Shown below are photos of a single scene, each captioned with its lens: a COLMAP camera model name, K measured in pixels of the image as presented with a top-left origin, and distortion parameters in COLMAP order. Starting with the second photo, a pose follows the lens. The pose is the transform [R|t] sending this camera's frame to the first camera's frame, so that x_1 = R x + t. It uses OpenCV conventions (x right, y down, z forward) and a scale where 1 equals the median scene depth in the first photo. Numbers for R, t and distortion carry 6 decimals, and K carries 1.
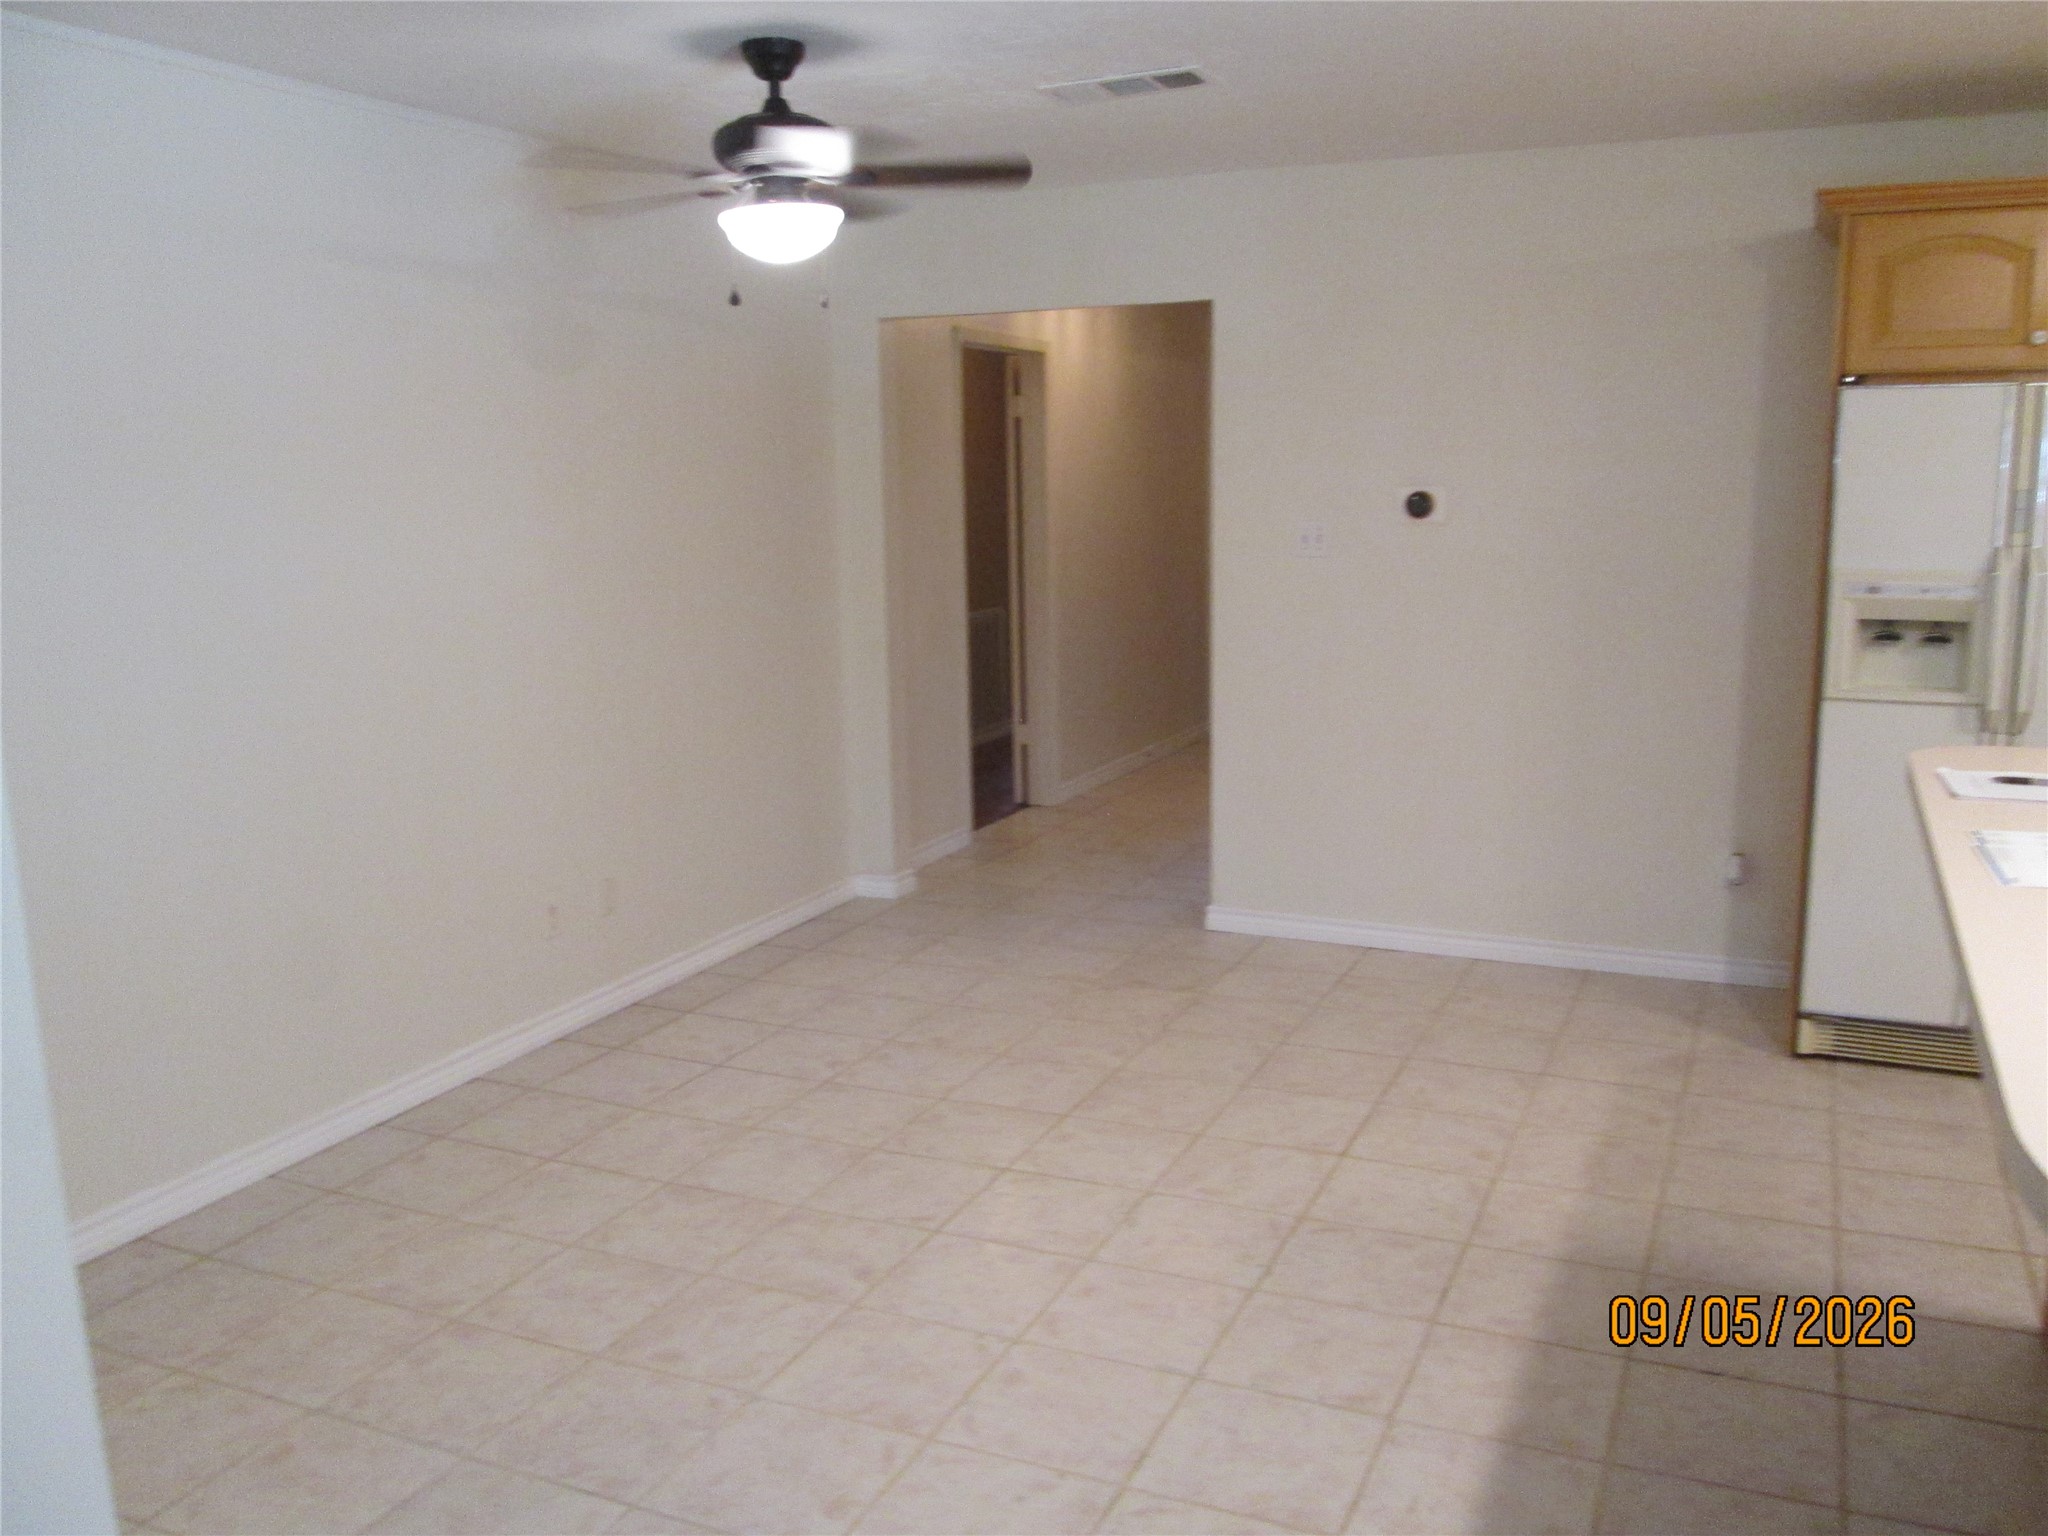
lens RADIAL K [[1651.5, 0, 1024.0], [0, 1651.5, 768.0], [0, 0, 1]] dist [-0.038957, 0.004218]
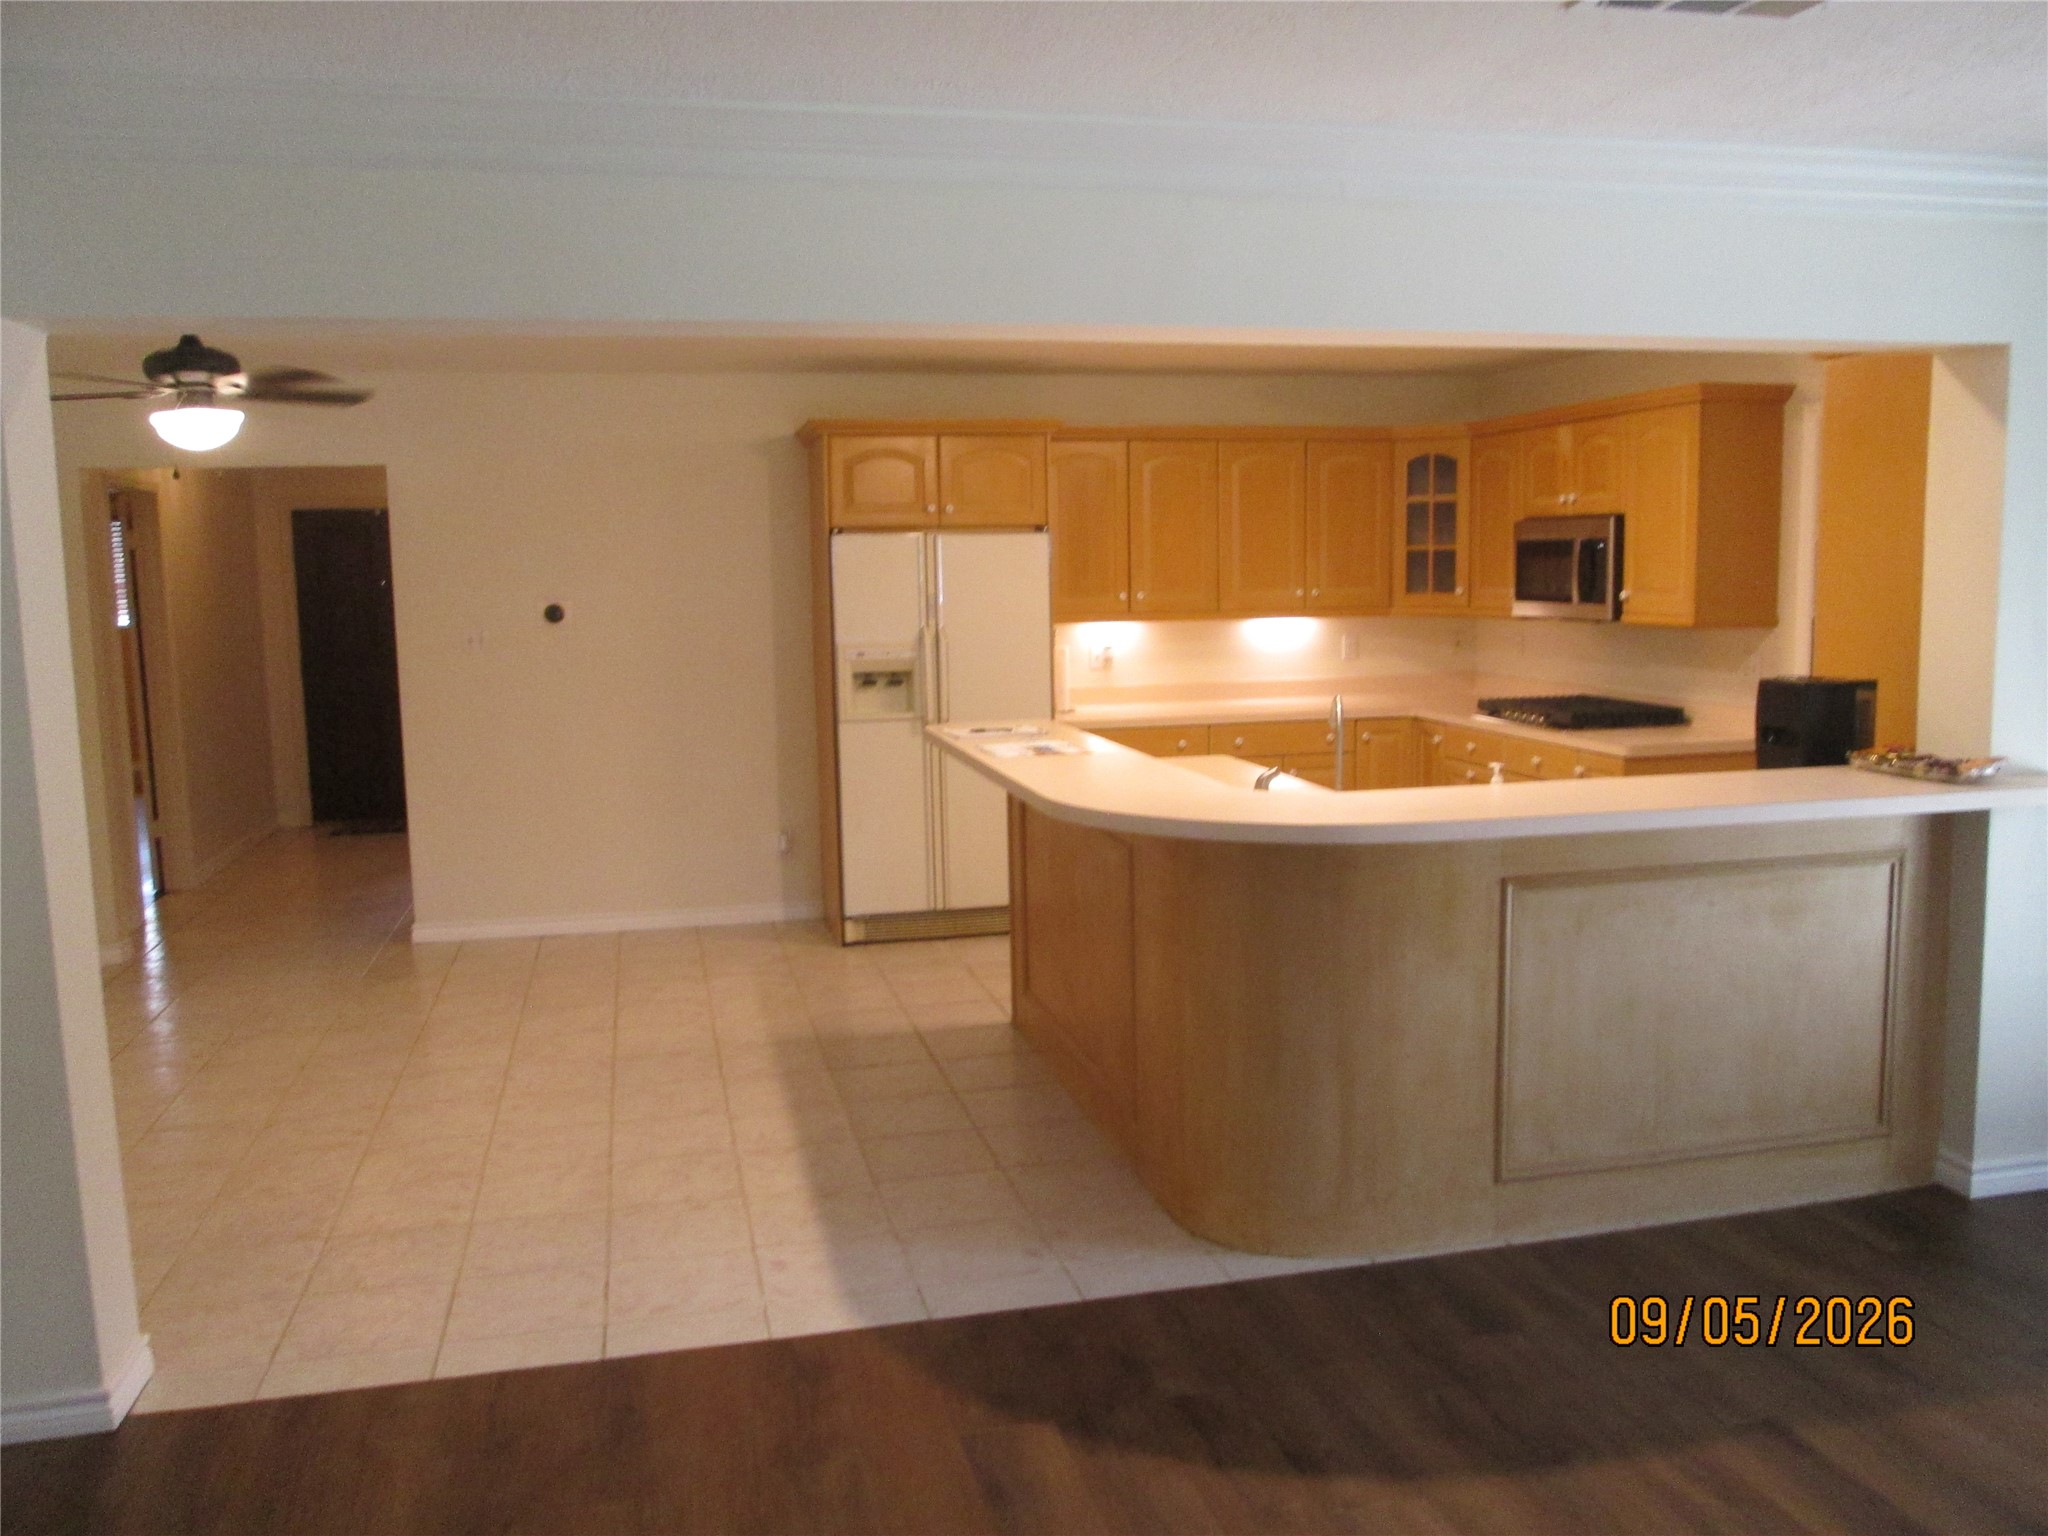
lens RADIAL K [[1659.8, 0, 960.0], [0, 1659.8, 766.2], [0, 0, 1]] dist [-0.059874, 0.009763]
pose [[0.808297, -0.071331, 0.584437, -0.409225], [0.114059, 0.992801, -0.036576, 0.080096], [-0.577621, 0.096224, 0.810614, -0.439093]]
